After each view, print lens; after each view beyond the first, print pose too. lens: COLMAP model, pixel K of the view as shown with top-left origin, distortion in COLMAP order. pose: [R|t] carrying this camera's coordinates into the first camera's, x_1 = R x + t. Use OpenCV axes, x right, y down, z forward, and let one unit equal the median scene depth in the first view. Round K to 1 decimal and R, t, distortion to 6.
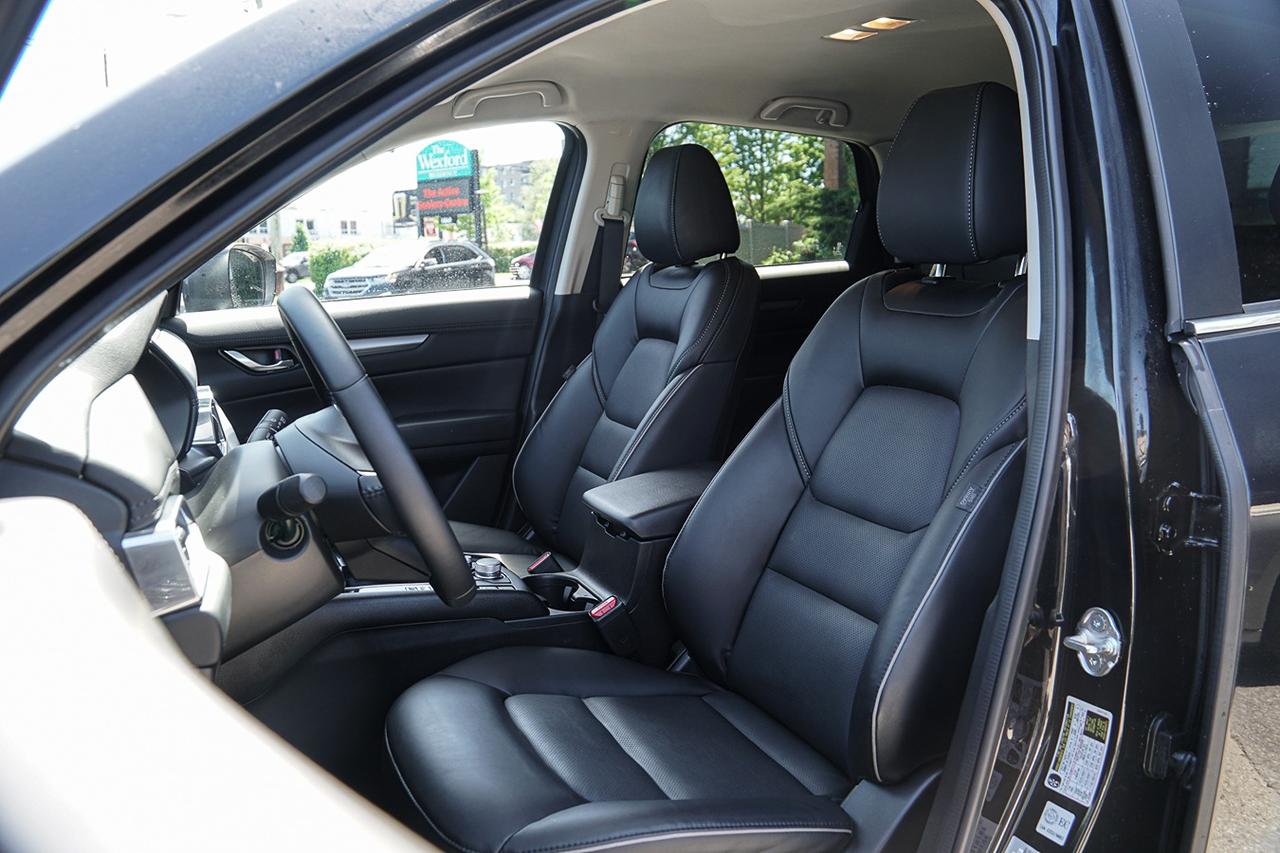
lens RADIAL K [[1008.4, 0, 642.7], [0, 1008.4, 426.5], [0, 0, 1]] dist [-0.135635, 0.103746]
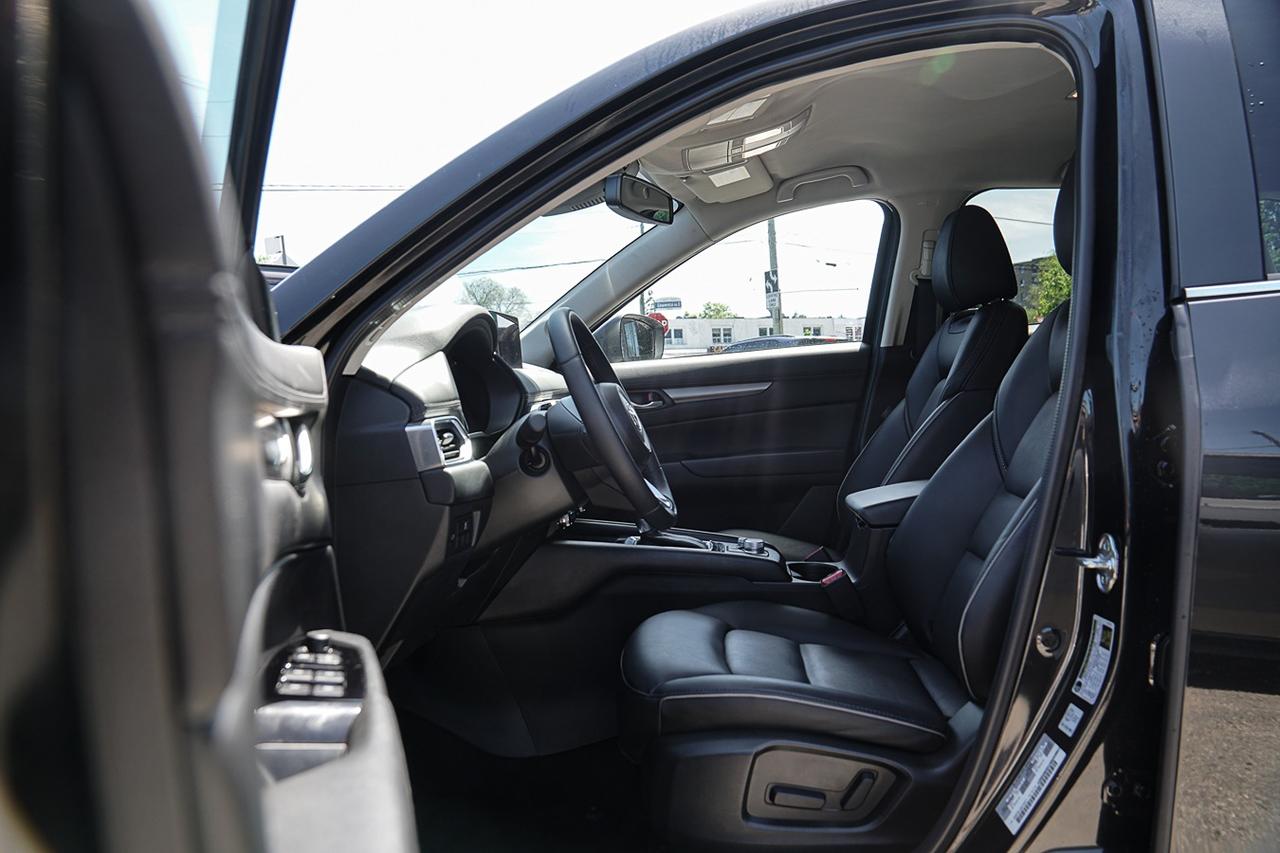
lens RADIAL K [[1008.4, 0, 637.7], [0, 1008.4, 427.1], [0, 0, 1]] dist [-0.135635, 0.103746]
pose [[0.877621, -0.001848, -0.479351, 0.517203], [-0.048107, 0.994605, -0.091911, 0.186652], [0.476935, 0.103723, 0.872797, -0.297422]]
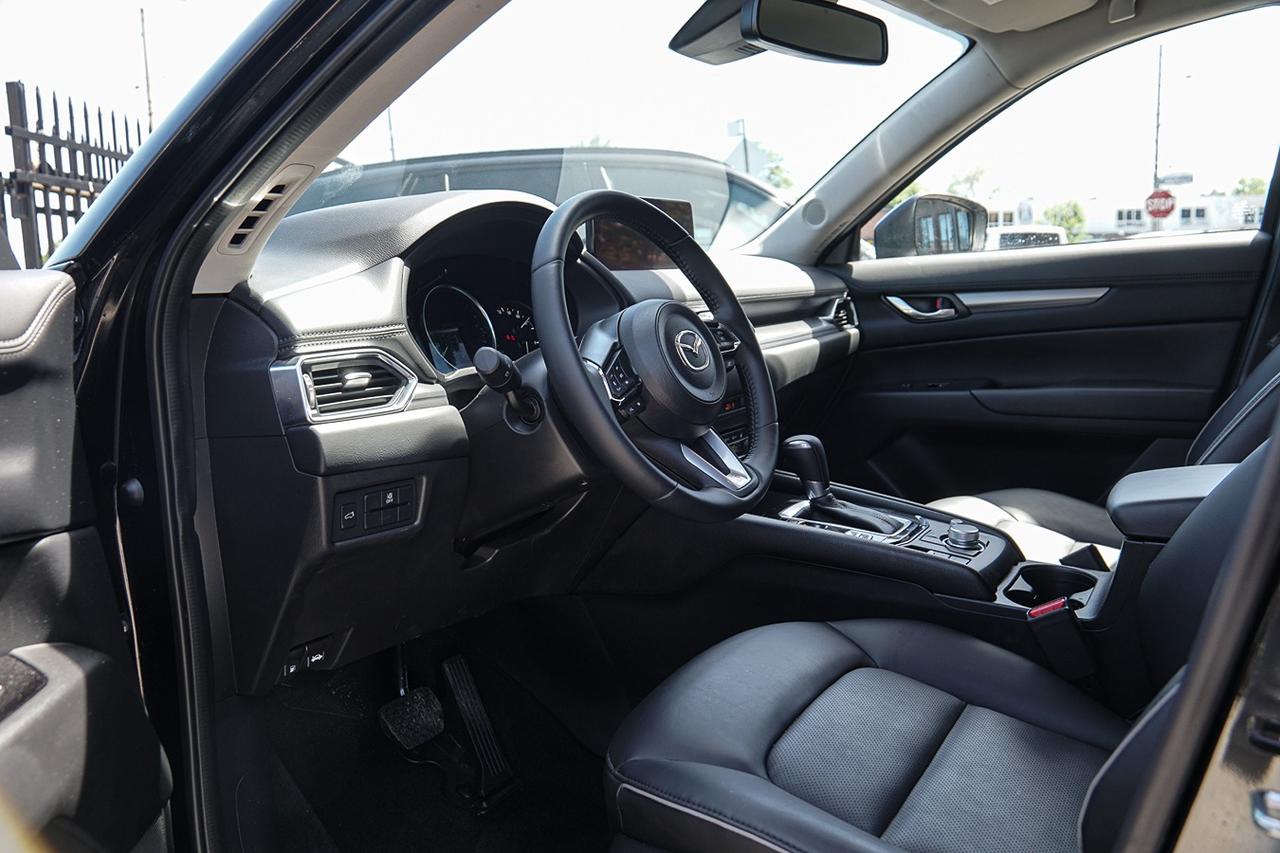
lens RADIAL K [[1008.4, 0, 630.5], [0, 1008.4, 424.9], [0, 0, 1]] dist [-0.135635, 0.103746]
pose [[0.554325, 0.113768, -0.824488, 0.610640], [-0.110494, 0.991905, 0.062581, 0.040290], [0.824933, 0.056411, 0.562408, 0.446666]]
